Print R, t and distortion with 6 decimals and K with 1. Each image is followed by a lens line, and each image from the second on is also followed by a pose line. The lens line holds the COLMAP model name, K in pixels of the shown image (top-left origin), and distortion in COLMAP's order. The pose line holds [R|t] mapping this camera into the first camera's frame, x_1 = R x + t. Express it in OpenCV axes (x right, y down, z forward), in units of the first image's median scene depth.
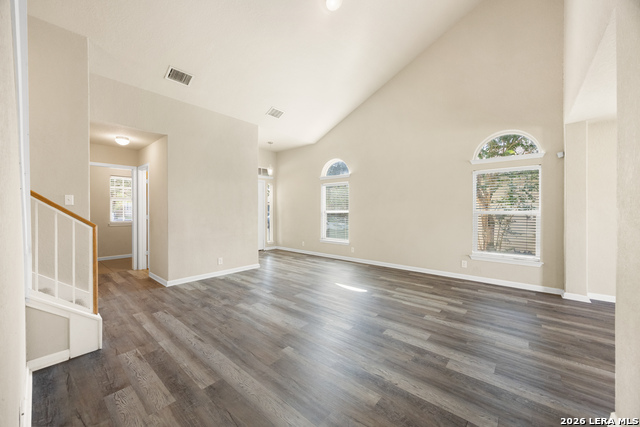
lens RADIAL K [[244.9, 0, 316.7], [0, 244.9, 211.3], [0, 0, 1]] dist [-0.001921, 0.000072]
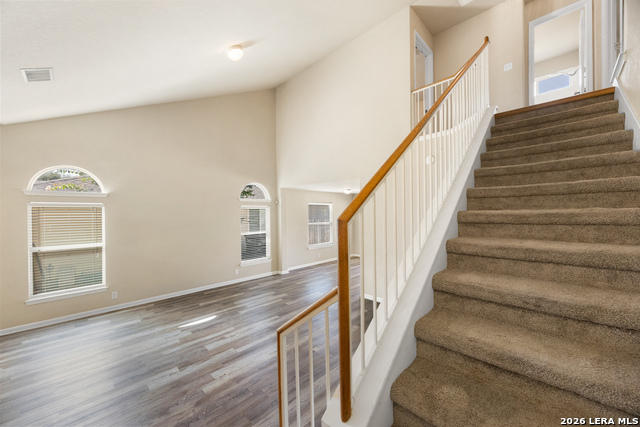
lens RADIAL K [[243.9, 0, 318.8], [0, 243.9, 212.5], [0, 0, 1]] dist [-0.001404, 0.000134]
pose [[0.063367, 0.001607, 0.997989, -1.011104], [0.018222, 0.999830, -0.002767, -0.149053], [-0.997824, 0.018361, 0.063327, 0.581886]]
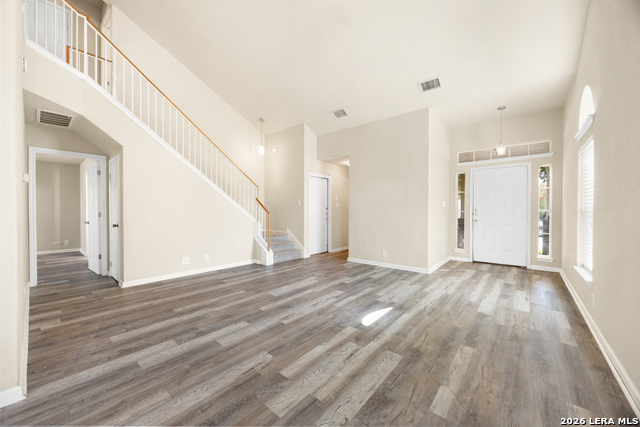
lens RADIAL K [[243.9, 0, 318.8], [0, 243.9, 212.5], [0, 0, 1]] dist [-0.001404, 0.000134]
pose [[0.012028, 0.006304, -0.999908, 0.976052], [-0.008126, 0.999948, 0.006207, 0.021037], [0.999895, 0.008051, 0.012079, 0.975019]]
